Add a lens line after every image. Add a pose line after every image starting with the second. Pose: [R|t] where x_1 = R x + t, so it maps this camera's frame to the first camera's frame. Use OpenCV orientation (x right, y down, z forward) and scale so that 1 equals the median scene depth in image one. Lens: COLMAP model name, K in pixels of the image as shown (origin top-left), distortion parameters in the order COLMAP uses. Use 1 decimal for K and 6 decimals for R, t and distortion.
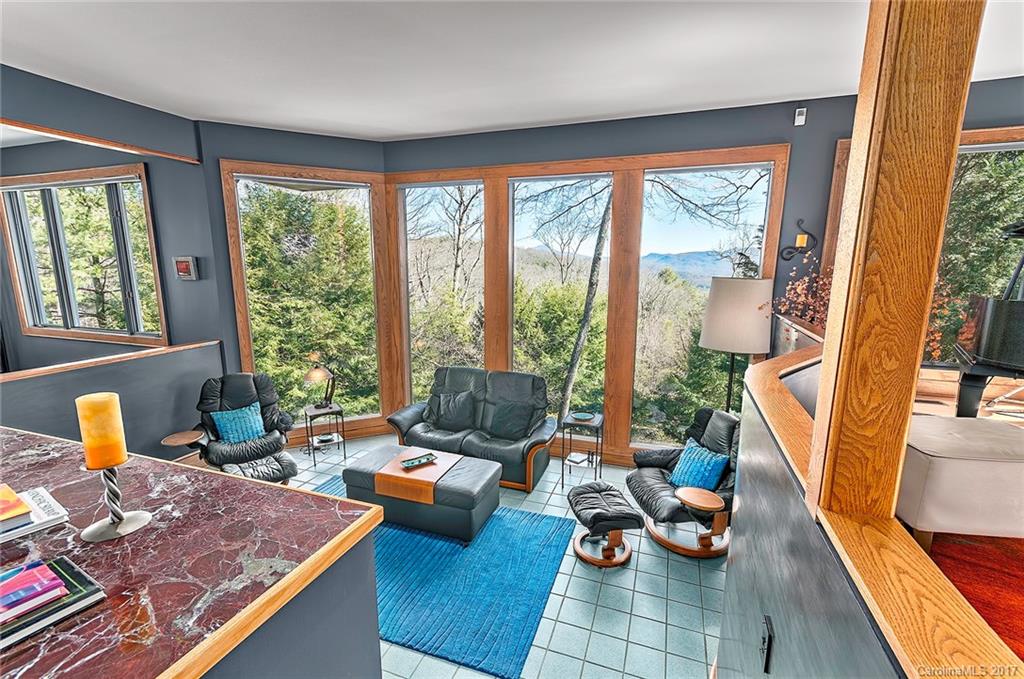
lens RADIAL K [[445.8, 0, 512.9], [0, 445.8, 342.5], [0, 0, 1]] dist [0.001397, 0.000028]
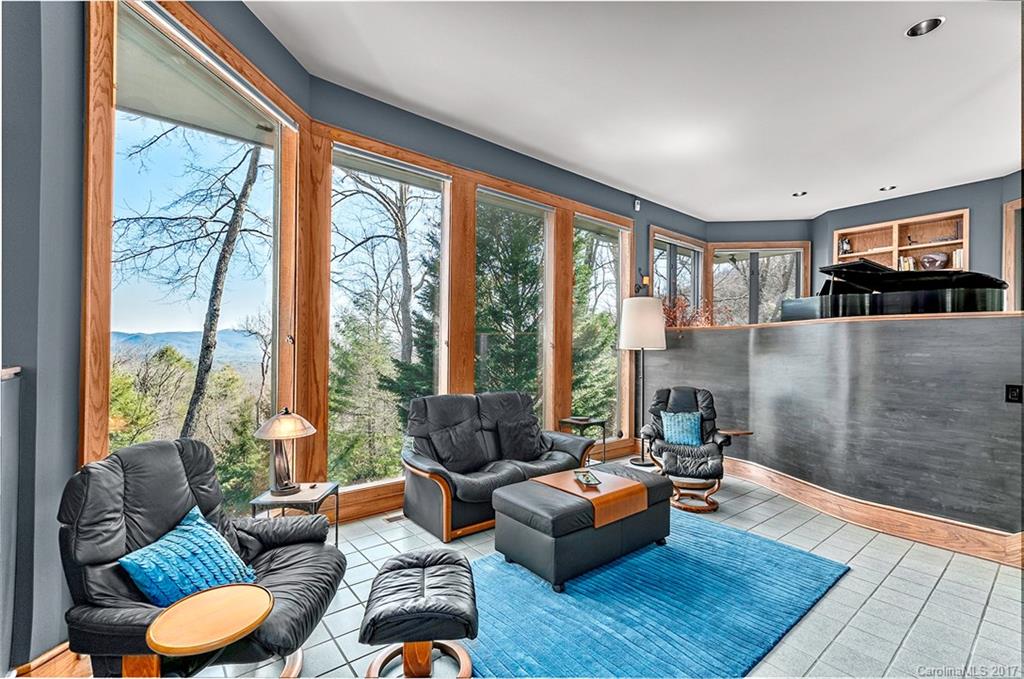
lens RADIAL K [[445.8, 0, 512.6], [0, 445.8, 345.4], [0, 0, 1]] dist [0.001397, 0.000028]
pose [[0.523446, 0.009714, 0.852004, -0.832503], [0.139616, 0.985442, -0.097011, 0.072887], [-0.840543, 0.169733, 0.514469, 0.556655]]
